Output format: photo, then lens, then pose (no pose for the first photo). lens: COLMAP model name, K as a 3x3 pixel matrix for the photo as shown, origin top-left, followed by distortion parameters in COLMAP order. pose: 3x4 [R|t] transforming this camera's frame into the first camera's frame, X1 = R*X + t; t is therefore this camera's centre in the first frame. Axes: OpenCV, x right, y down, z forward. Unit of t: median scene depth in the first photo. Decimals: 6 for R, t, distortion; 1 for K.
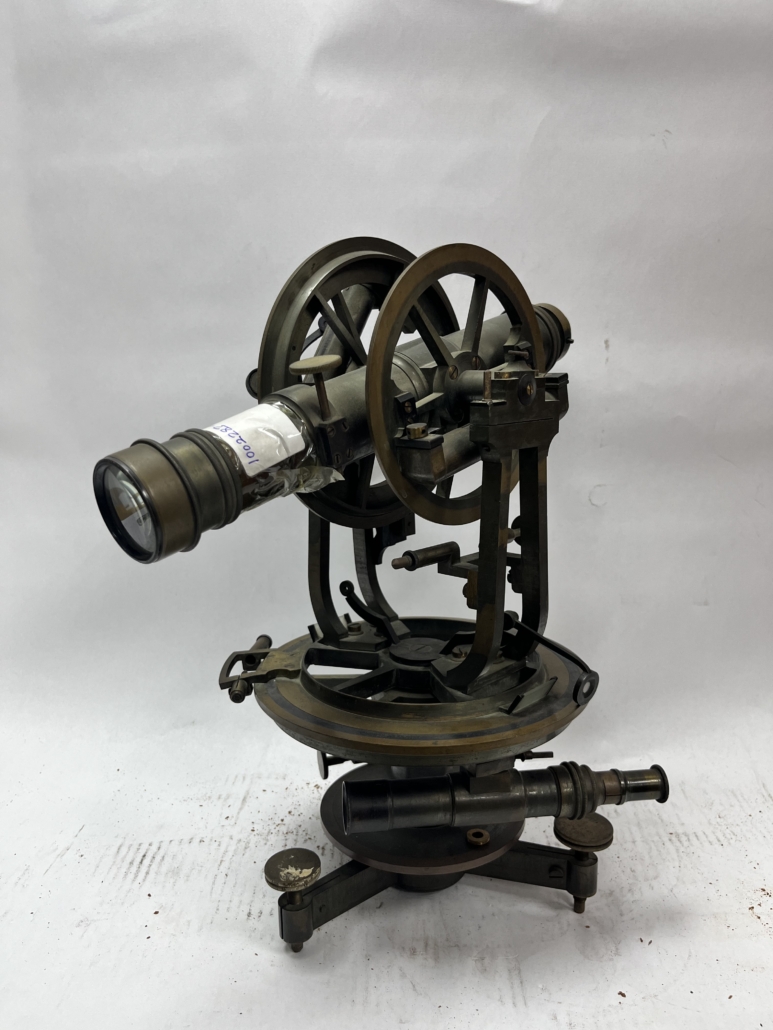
lens RADIAL K [[781.2, 0, 388.6], [0, 781.2, 522.6], [0, 0, 1]] dist [0.014980, -0.068429]
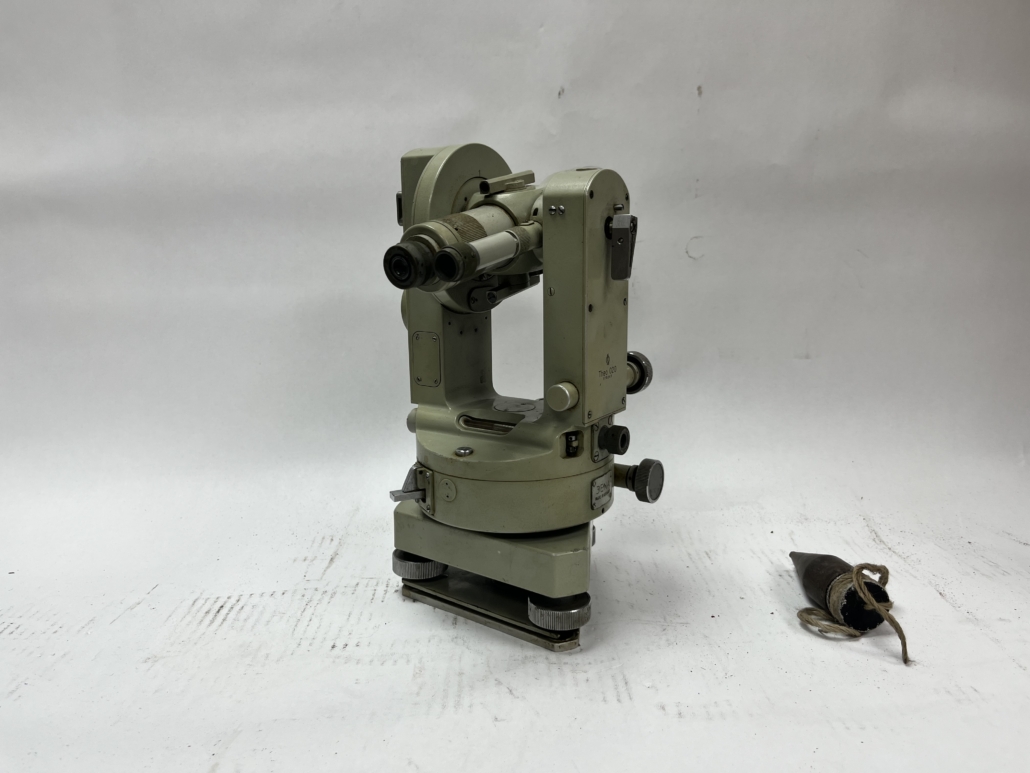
lens RADIAL K [[791.8, 0, 521.1], [0, 791.8, 396.3], [0, 0, 1]] dist [-0.003335, -0.001420]
pose [[0.999149, -0.024751, 0.033000, 0.018266], [0.025950, 0.999000, -0.036421, 0.219777], [-0.032066, 0.037246, 0.998792, 0.037649]]
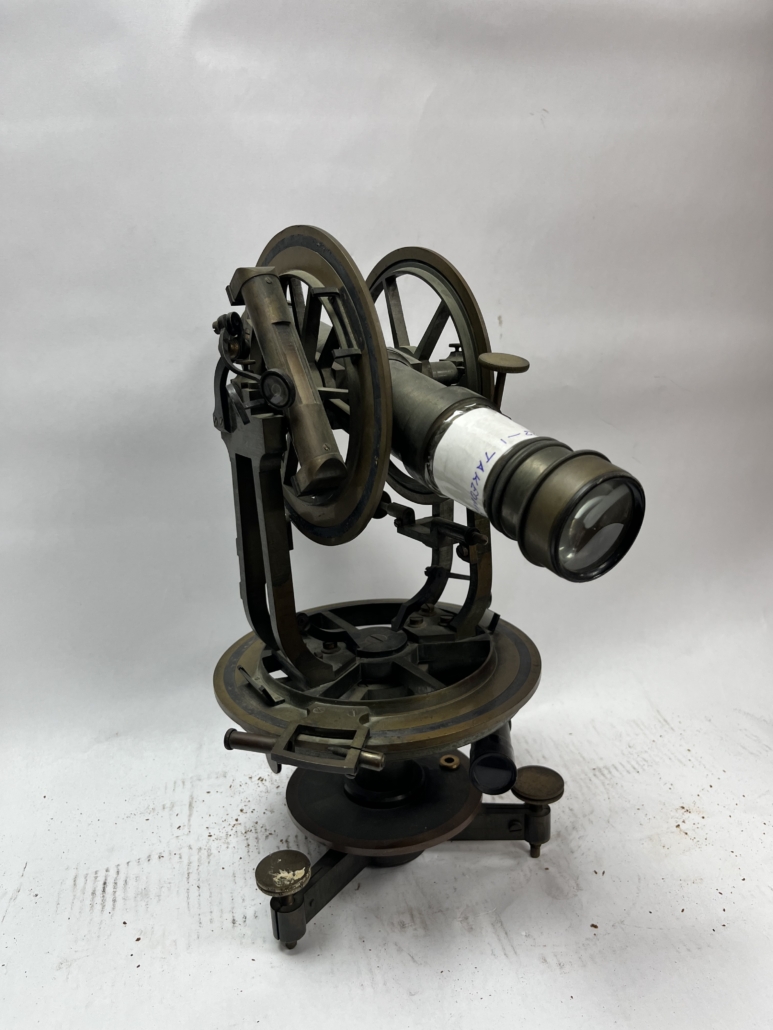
lens RADIAL K [[779.0, 0, 388.8], [0, 779.0, 526.3], [0, 0, 1]] dist [0.027740, -0.081415]
pose [[0.970049, -0.097047, 0.222680, -0.143355], [0.080231, 0.993283, 0.083380, -0.064733], [-0.229276, -0.063017, 0.971319, 0.008818]]
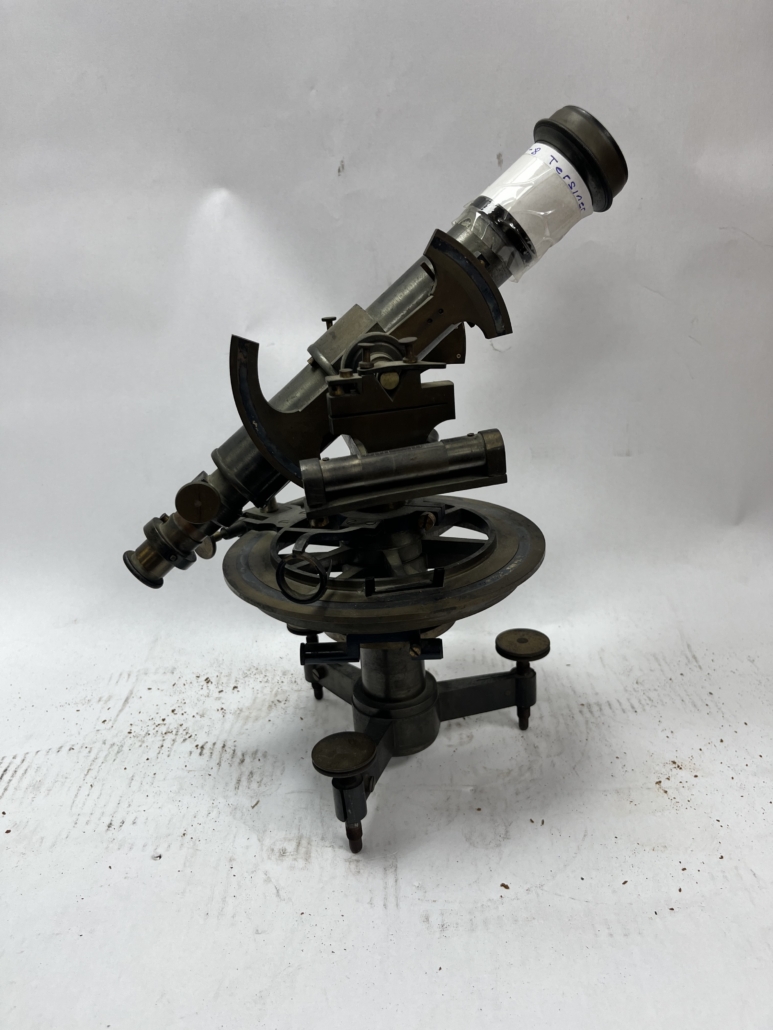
lens RADIAL K [[789.8, 0, 386.5], [0, 789.8, 515.0], [0, 0, 1]] dist [-0.004486, 0.001778]
pose [[0.997534, -0.069731, 0.007979, 0.146652], [0.067856, 0.987218, 0.144206, 0.027545], [-0.017933, -0.143309, 0.989516, 0.116664]]
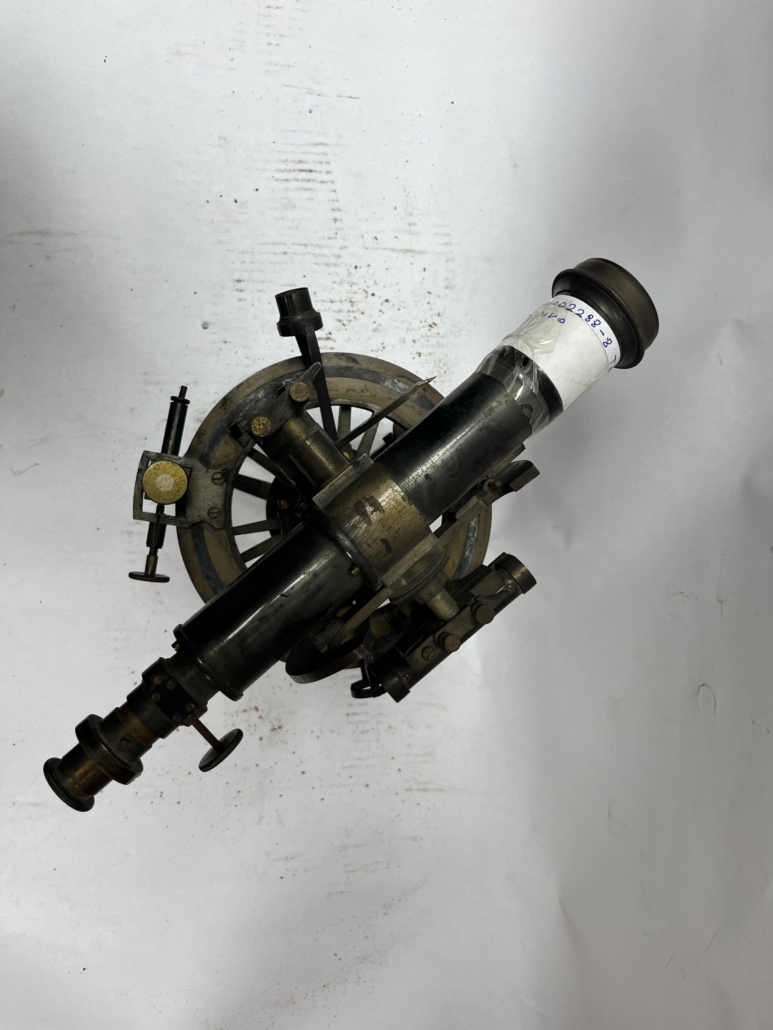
lens RADIAL K [[778.8, 0, 390.5], [0, 778.8, 521.5], [0, 0, 1]] dist [0.007578, -0.051931]
pose [[0.021507, 0.999321, 0.029903, 0.137387], [-0.374029, -0.019696, 0.927208, -0.610608], [0.927168, -0.031127, 0.373352, 0.685471]]
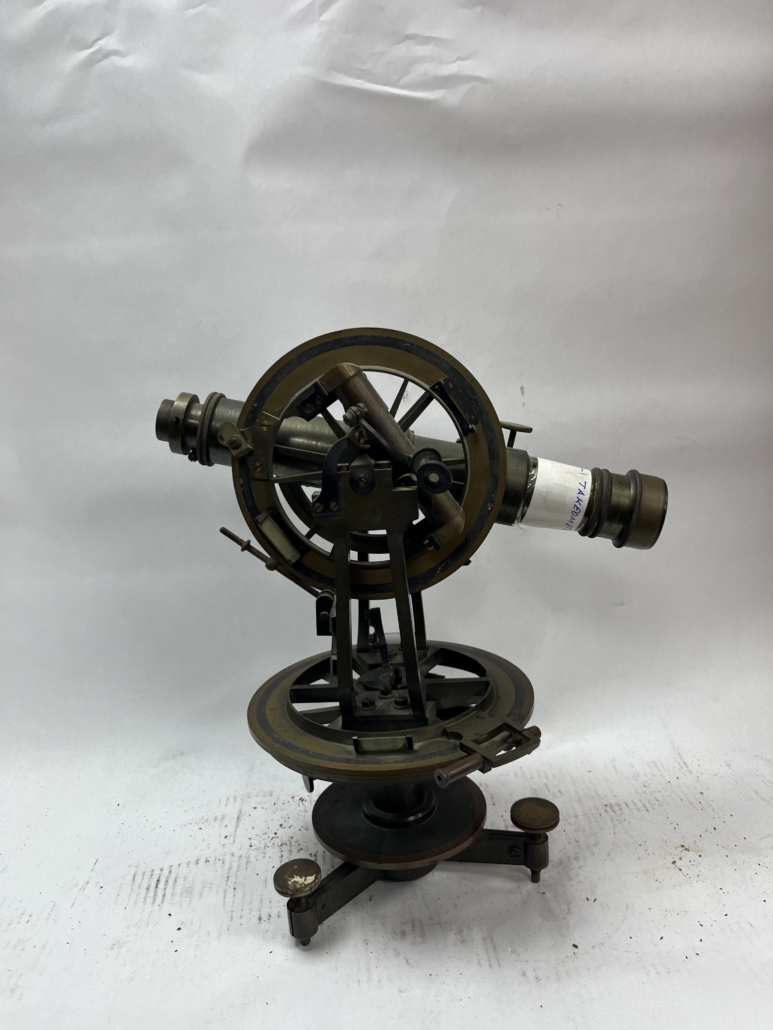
lens RADIAL K [[778.6, 0, 398.5], [0, 778.6, 519.9], [0, 0, 1]] dist [0.007412, -0.044089]
pose [[0.991614, -0.081533, 0.100273, -0.037325], [0.079490, 0.996542, 0.024205, -0.094454], [-0.101900, -0.016031, 0.994665, -0.149862]]
